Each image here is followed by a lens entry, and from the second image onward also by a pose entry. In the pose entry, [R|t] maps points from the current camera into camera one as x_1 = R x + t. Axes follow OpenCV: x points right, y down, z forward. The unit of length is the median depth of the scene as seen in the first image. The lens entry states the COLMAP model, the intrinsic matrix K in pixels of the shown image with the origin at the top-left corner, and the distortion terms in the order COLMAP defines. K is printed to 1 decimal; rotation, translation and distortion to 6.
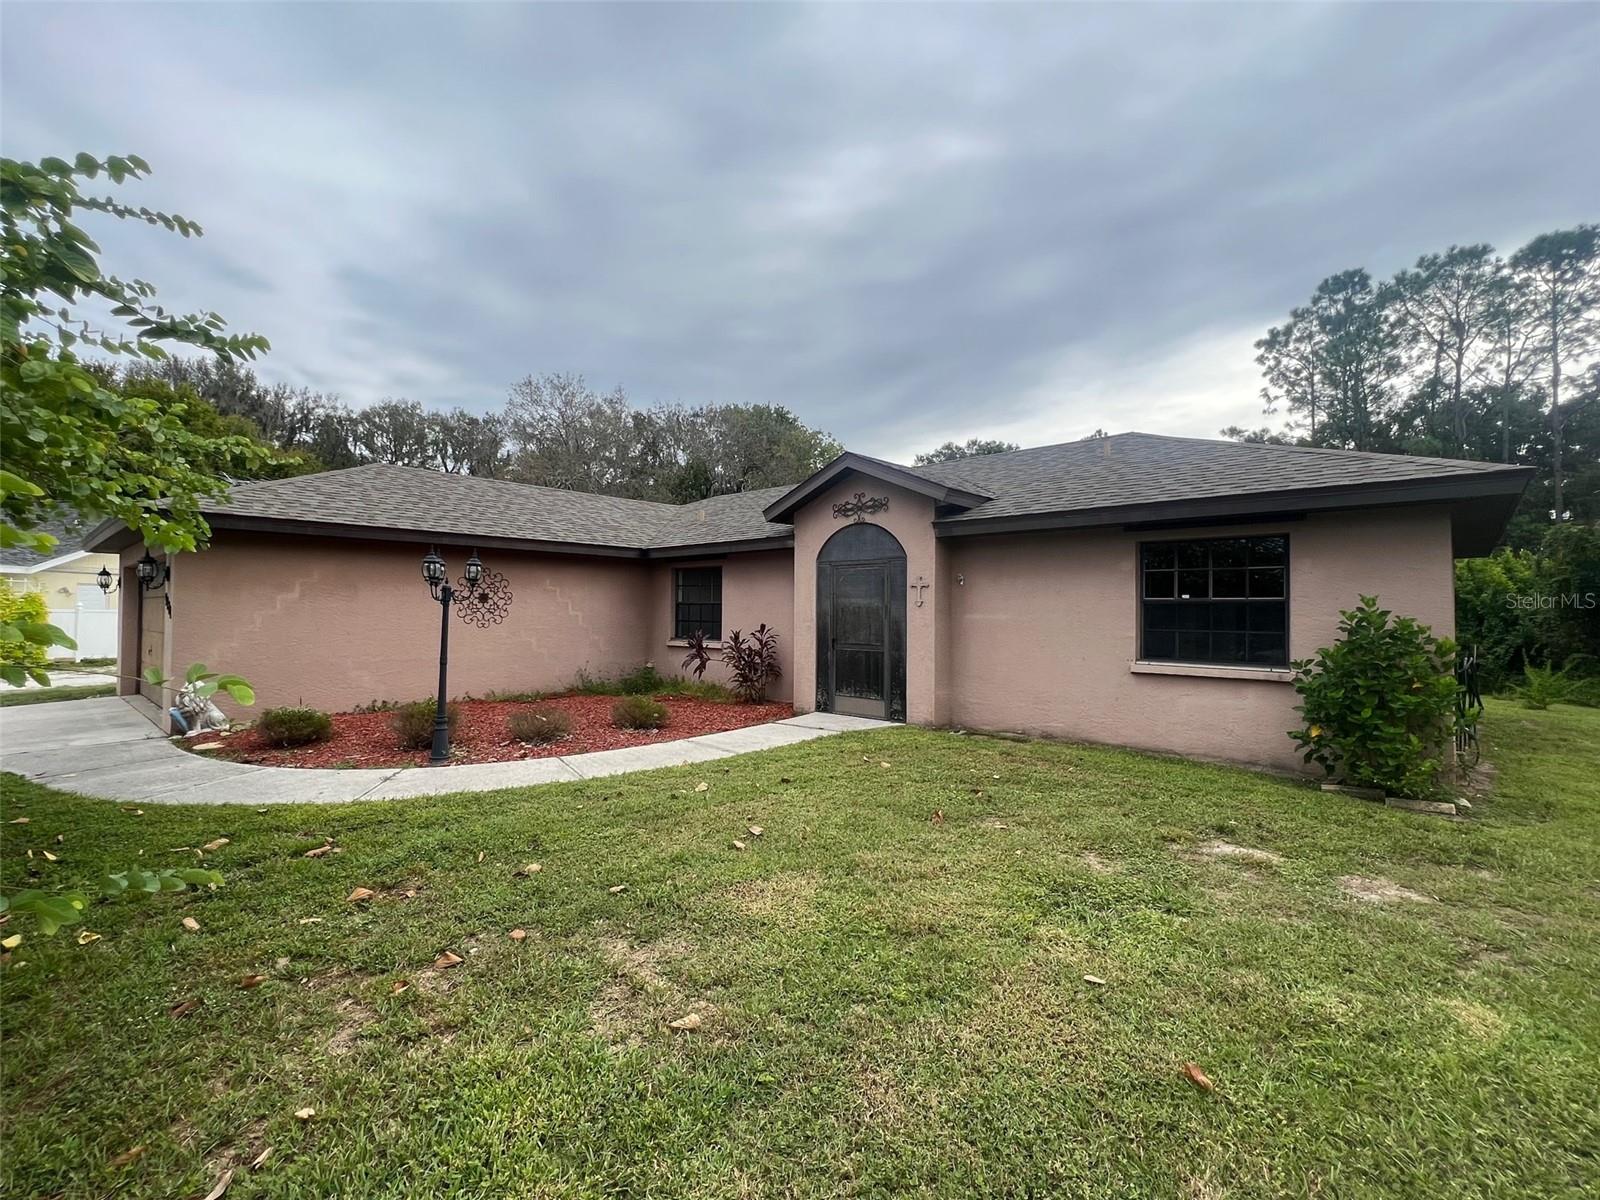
lens RADIAL K [[716.5, 0, 800.0], [0, 716.5, 600.0], [0, 0, 1]] dist [0.000781, 0.000105]
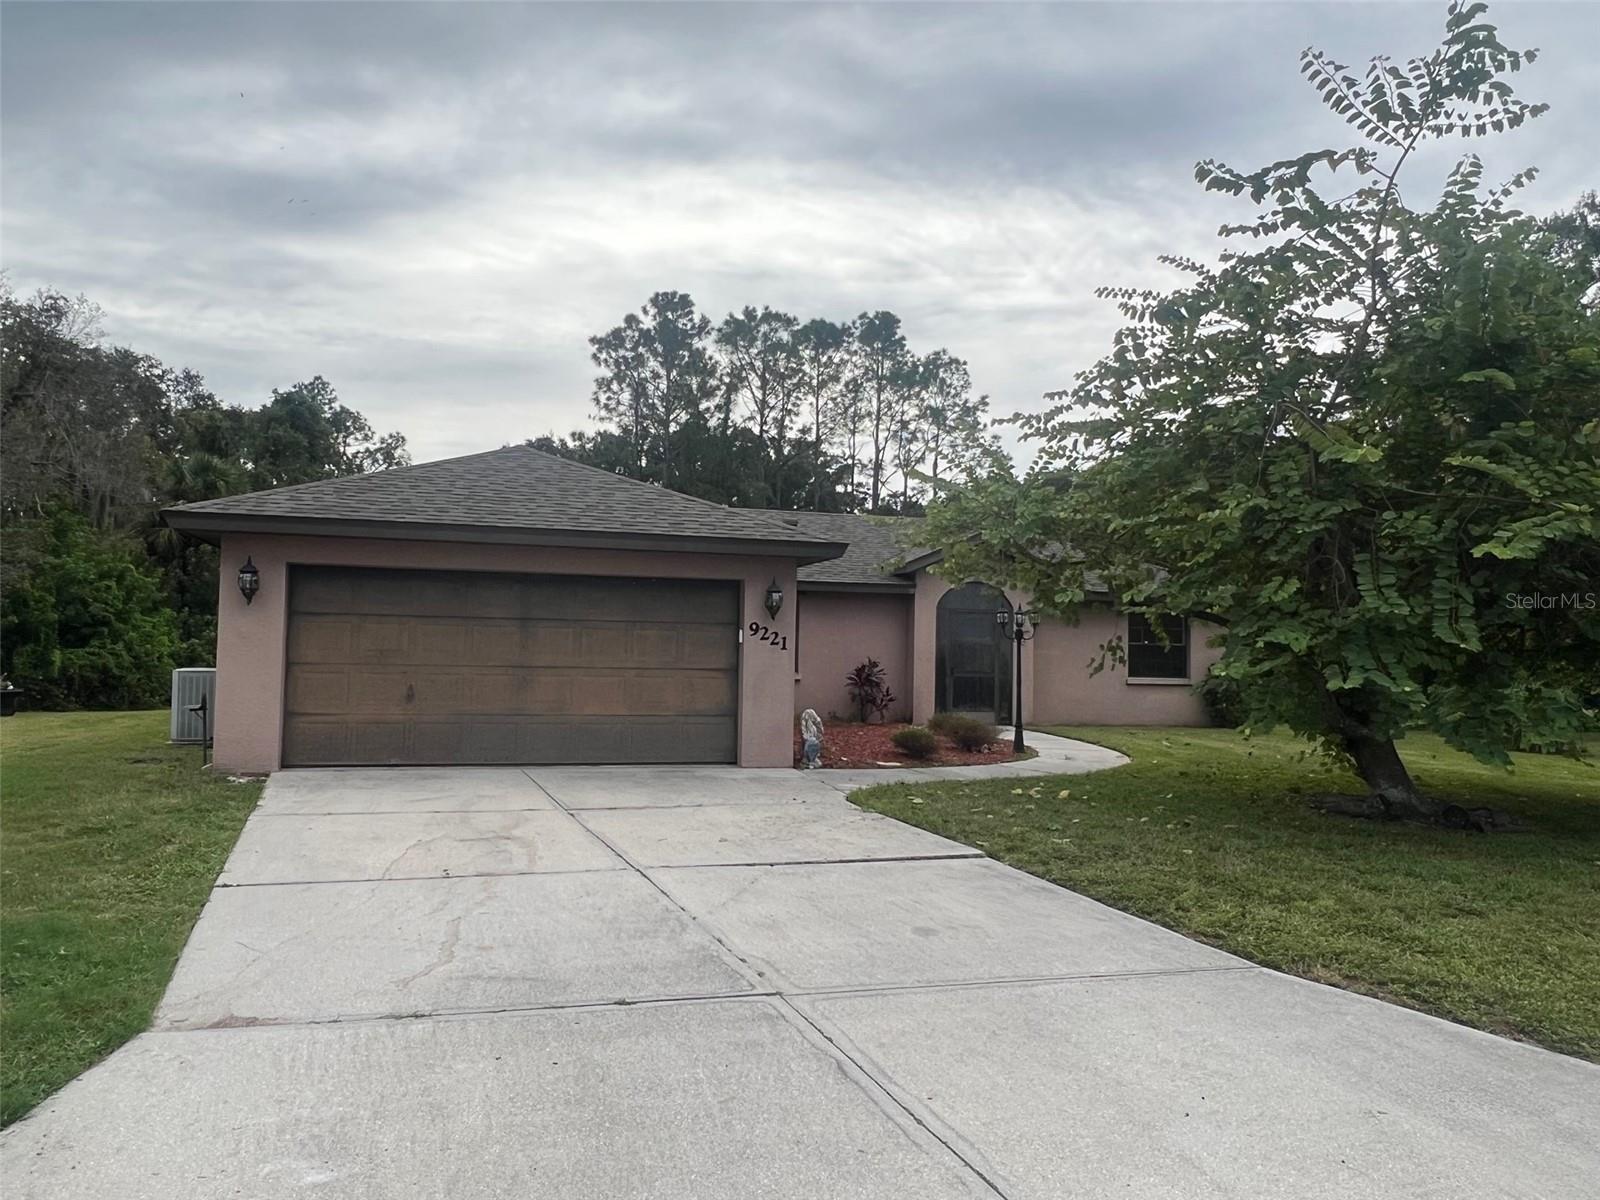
lens RADIAL K [[1166.8, 0, 800.0], [0, 1166.8, 600.0], [0, 0, 1]] dist [0.003384, 0.000112]
pose [[0.530070, 0.043382, 0.846843, -2.011281], [-0.028062, 0.999041, -0.033614, 0.010173], [-0.847489, -0.005946, 0.530779, 0.112886]]
